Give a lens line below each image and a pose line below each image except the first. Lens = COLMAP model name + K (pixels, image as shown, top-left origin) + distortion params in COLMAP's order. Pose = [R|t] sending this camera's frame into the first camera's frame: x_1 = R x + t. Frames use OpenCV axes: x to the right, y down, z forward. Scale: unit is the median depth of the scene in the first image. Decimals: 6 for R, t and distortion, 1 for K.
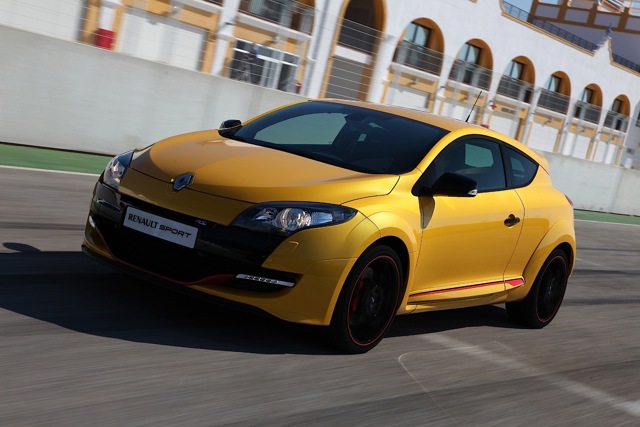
lens RADIAL K [[1094.3, 0, 319.7], [0, 1094.3, 214.3], [0, 0, 1]] dist [-0.051876, 0.000000]
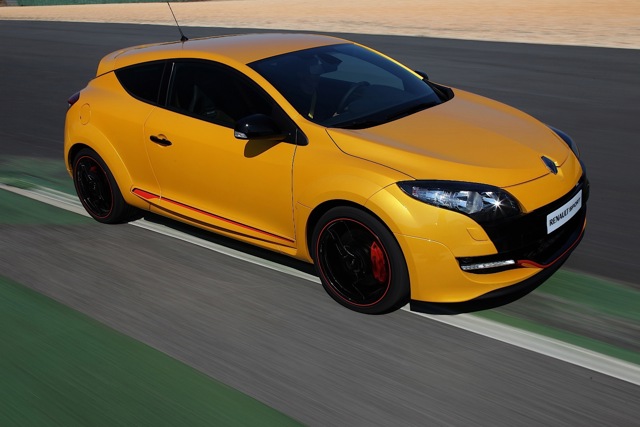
lens RADIAL K [[664.4, 0, 320.8], [0, 664.4, 213.9], [0, 0, 1]] dist [0.000042, 0.000000]
pose [[0.070235, -0.530375, 0.844849, -0.714251], [0.182266, 0.839505, 0.511869, -0.361565], [-0.980737, 0.118036, 0.155632, 1.141743]]
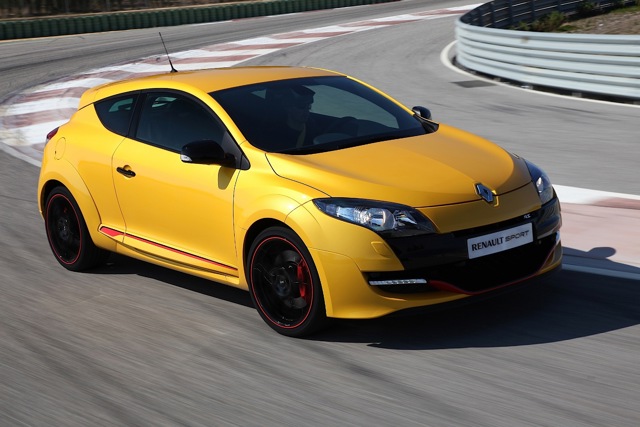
lens RADIAL K [[1176.3, 0, 316.0], [0, 1176.3, 210.9], [0, 0, 1]] dist [0.067047, 0.000000]
pose [[0.252516, -0.389608, 0.885687, -1.165598], [0.226058, 0.913774, 0.337512, -0.428548], [-0.940815, 0.114989, 0.318817, 0.814679]]
